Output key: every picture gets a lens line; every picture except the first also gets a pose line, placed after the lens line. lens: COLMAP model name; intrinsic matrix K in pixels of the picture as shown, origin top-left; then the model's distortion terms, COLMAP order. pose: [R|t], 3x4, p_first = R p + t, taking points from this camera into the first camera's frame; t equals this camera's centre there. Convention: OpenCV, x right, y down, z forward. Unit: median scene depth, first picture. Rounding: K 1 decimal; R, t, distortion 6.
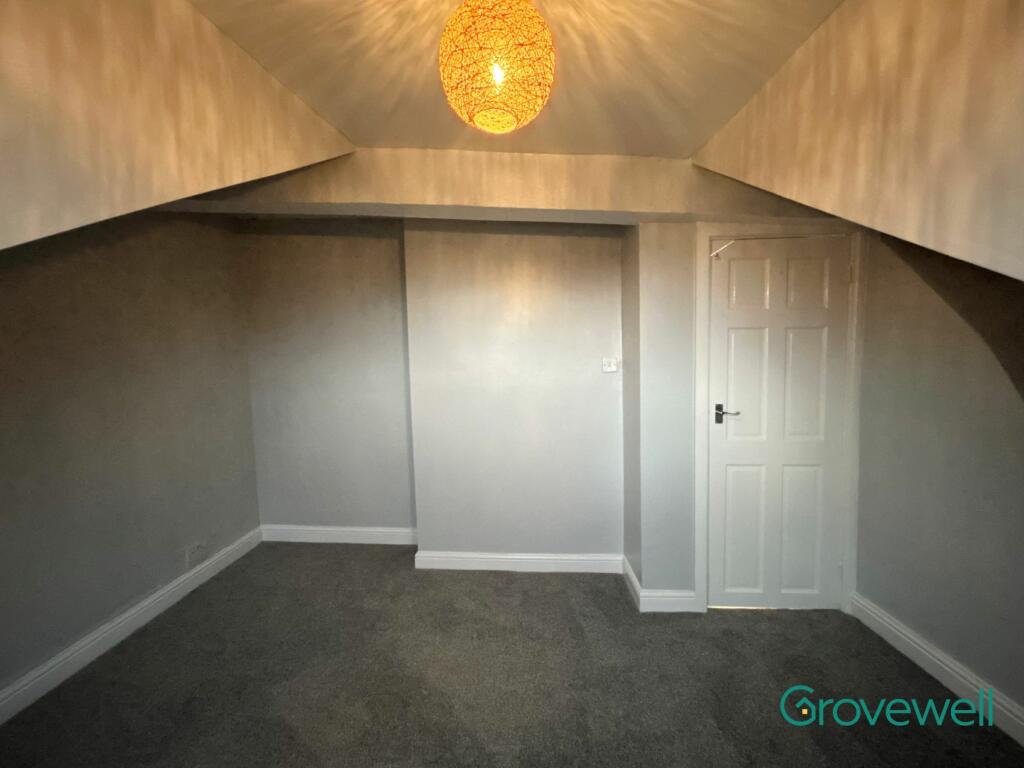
lens RADIAL K [[416.3, 0, 512.0], [0, 416.3, 384.0], [0, 0, 1]] dist [-0.001626, -0.000147]
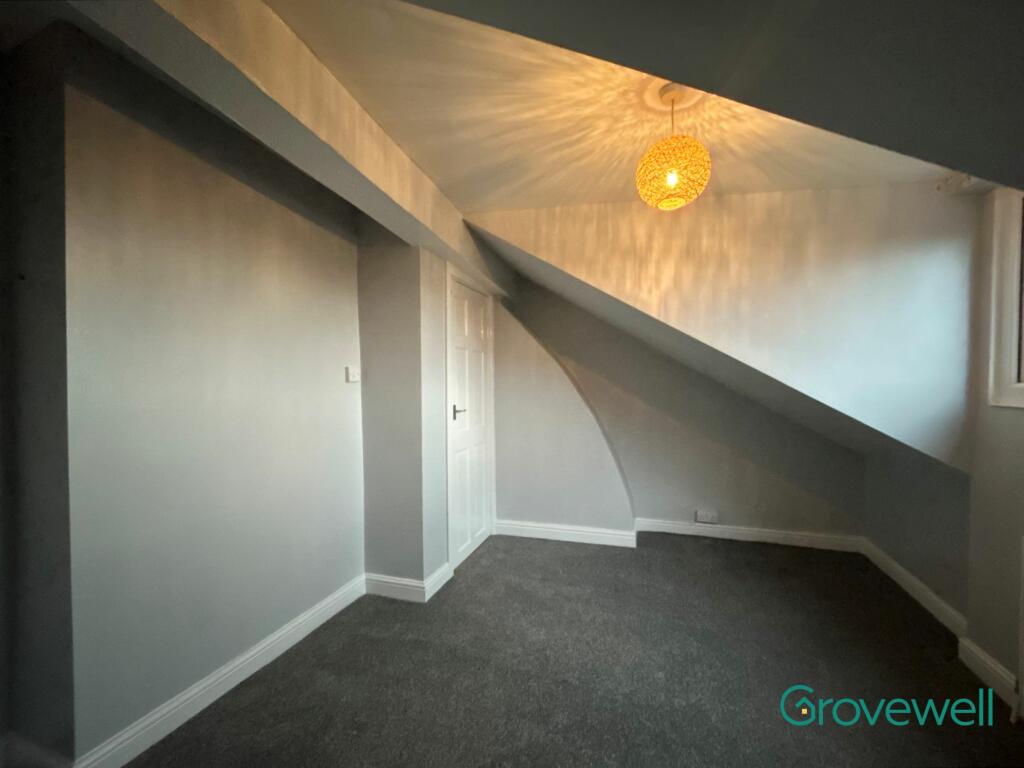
lens RADIAL K [[416.3, 0, 512.0], [0, 416.3, 384.0], [0, 0, 1]] dist [-0.001626, -0.000147]
pose [[0.274752, 0.010969, 0.961452, -1.290208], [0.061396, 0.997694, -0.028927, 0.060405], [-0.959553, 0.066977, 0.273445, 0.875707]]
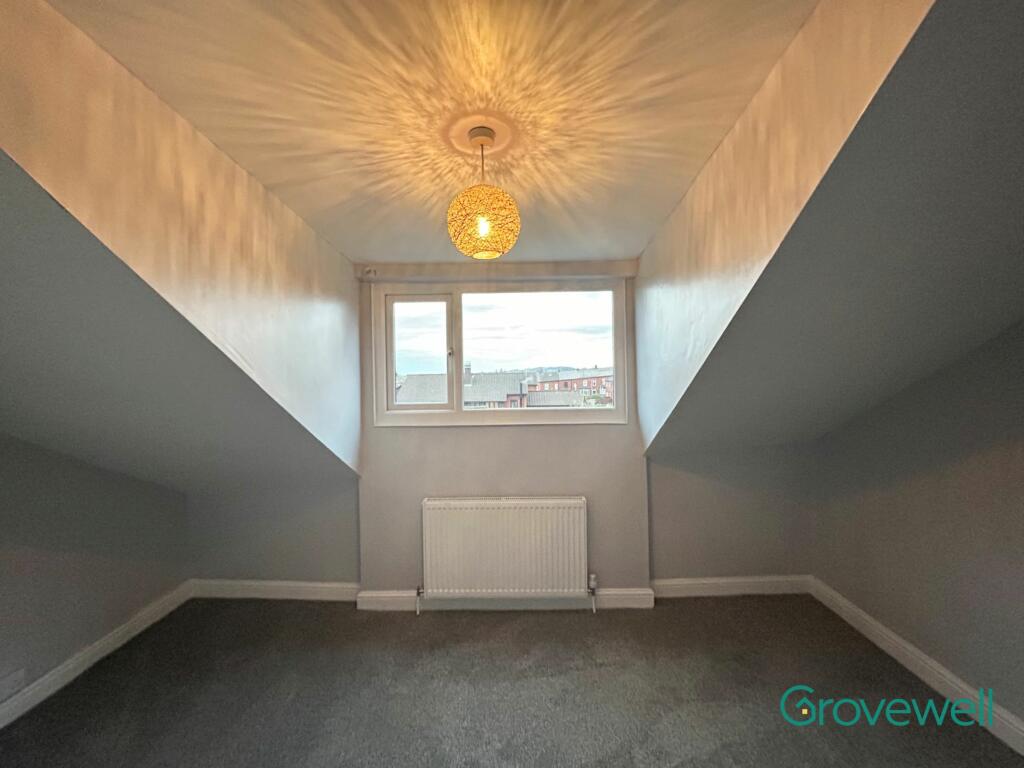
lens RADIAL K [[416.3, 0, 512.0], [0, 416.3, 384.0], [0, 0, 1]] dist [-0.001626, -0.000147]
pose [[-0.999085, 0.037060, -0.021355, -0.057966], [0.034943, 0.995128, 0.092186, -0.215097], [0.024667, 0.091356, -0.995513, 1.888787]]
